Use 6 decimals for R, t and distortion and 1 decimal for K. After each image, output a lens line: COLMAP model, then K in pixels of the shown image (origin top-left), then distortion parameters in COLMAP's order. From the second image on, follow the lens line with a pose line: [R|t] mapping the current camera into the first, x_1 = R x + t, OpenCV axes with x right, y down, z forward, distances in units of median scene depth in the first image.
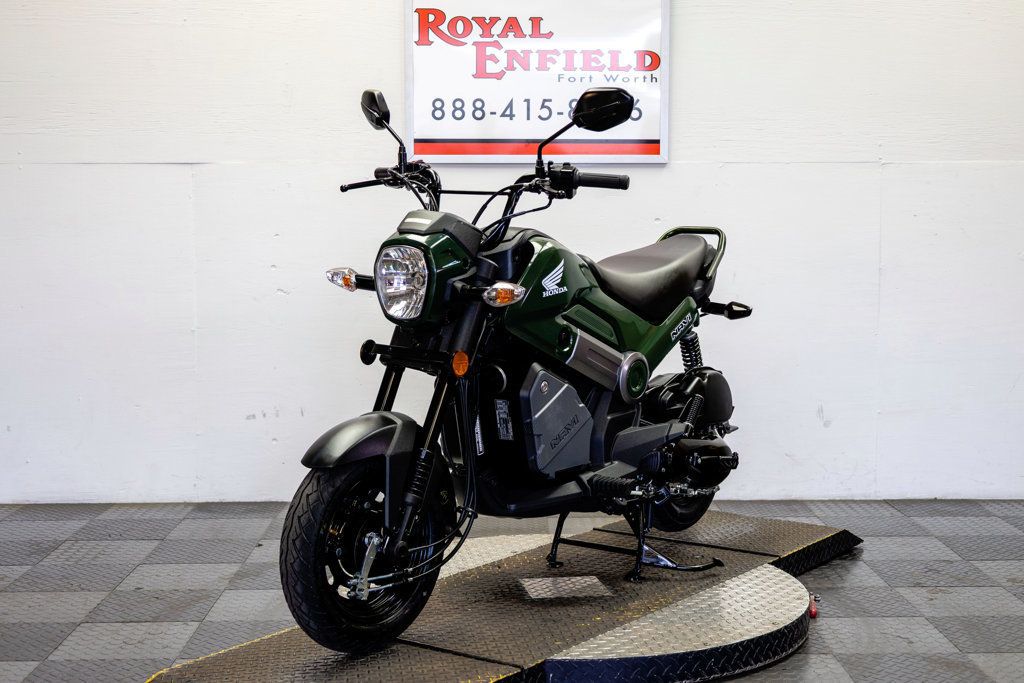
lens RADIAL K [[1490.7, 0, 512.0], [0, 1490.7, 341.5], [0, 0, 1]] dist [0.010200, -0.002253]
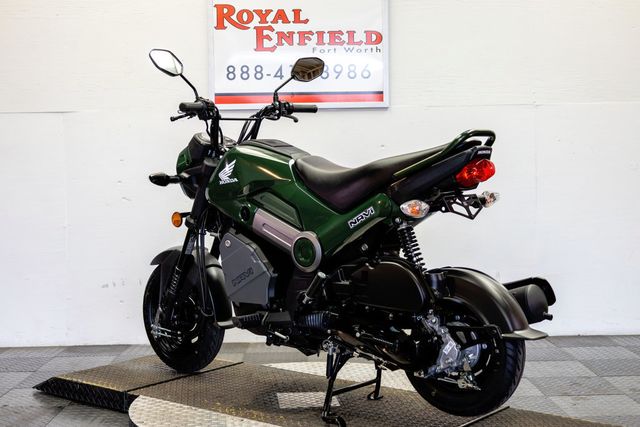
lens RADIAL K [[915.2, 0, 322.1], [0, 915.2, 212.5], [0, 0, 1]] dist [0.014552, -0.047508]
pose [[0.999873, -0.015943, -0.000265, 0.037888], [0.015917, 0.998948, -0.043018, 0.021183], [0.000950, 0.043008, 0.999074, 0.109159]]
